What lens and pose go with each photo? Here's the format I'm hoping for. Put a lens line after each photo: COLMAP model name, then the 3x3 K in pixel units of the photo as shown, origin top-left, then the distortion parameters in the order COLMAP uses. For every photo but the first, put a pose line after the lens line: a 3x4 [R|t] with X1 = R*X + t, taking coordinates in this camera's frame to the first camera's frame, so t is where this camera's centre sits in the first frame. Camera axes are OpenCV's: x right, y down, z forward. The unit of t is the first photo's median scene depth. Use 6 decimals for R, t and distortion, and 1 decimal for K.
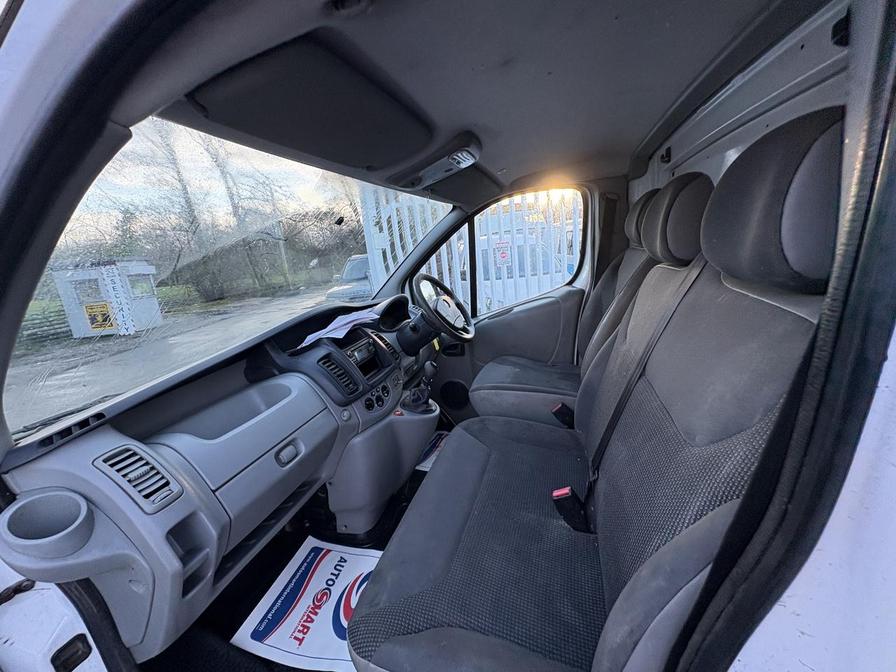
lens RADIAL K [[355.8, 0, 445.6], [0, 355.8, 336.7], [0, 0, 1]] dist [-0.002458, 0.000188]
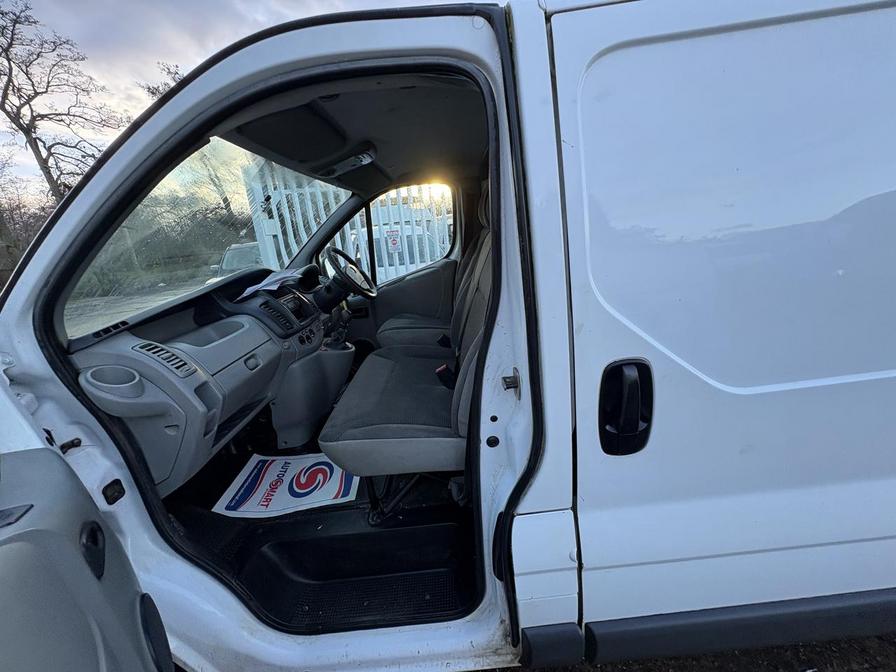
lens RADIAL K [[355.8, 0, 446.8], [0, 355.8, 337.8], [0, 0, 1]] dist [-0.002458, 0.000188]
pose [[0.955027, -0.064057, 0.289518, -0.079674], [0.058553, 0.997902, 0.027642, 0.170603], [-0.290681, -0.009446, 0.956773, -0.402257]]
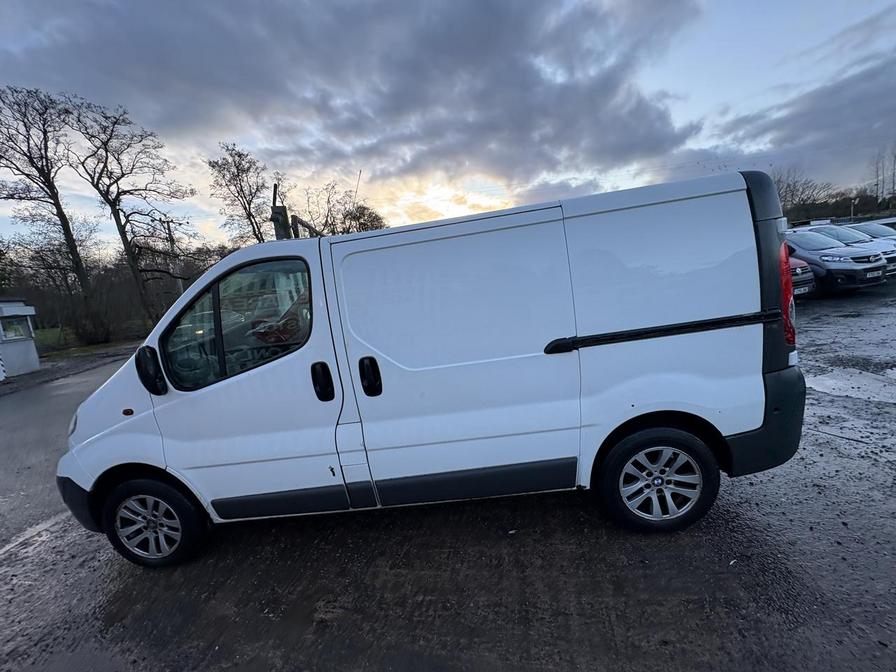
lens RADIAL K [[355.8, 0, 443.6], [0, 355.8, 336.4], [0, 0, 1]] dist [-0.002458, 0.000188]
pose [[0.975553, -0.028780, 0.217870, 0.372361], [0.051466, 0.993738, -0.099178, 0.327360], [-0.213651, 0.107967, 0.970926, -1.577381]]
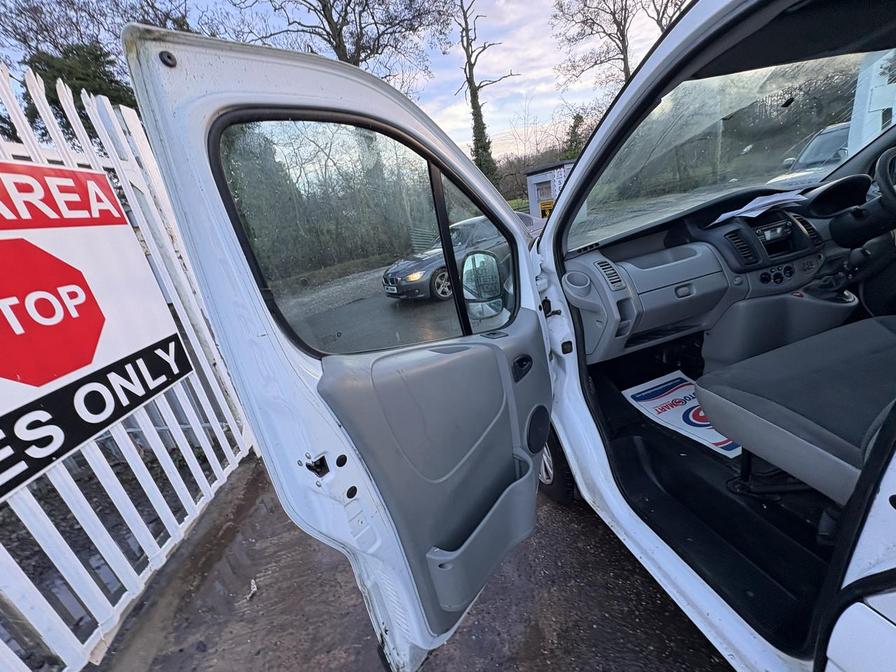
lens RADIAL K [[355.8, 0, 447.6], [0, 355.8, 336.5], [0, 0, 1]] dist [-0.002458, 0.000188]
pose [[0.526211, 0.293229, -0.798197, 0.212750], [-0.068789, 0.950267, 0.303745, 0.087572], [0.847567, -0.104927, 0.520211, -0.480941]]
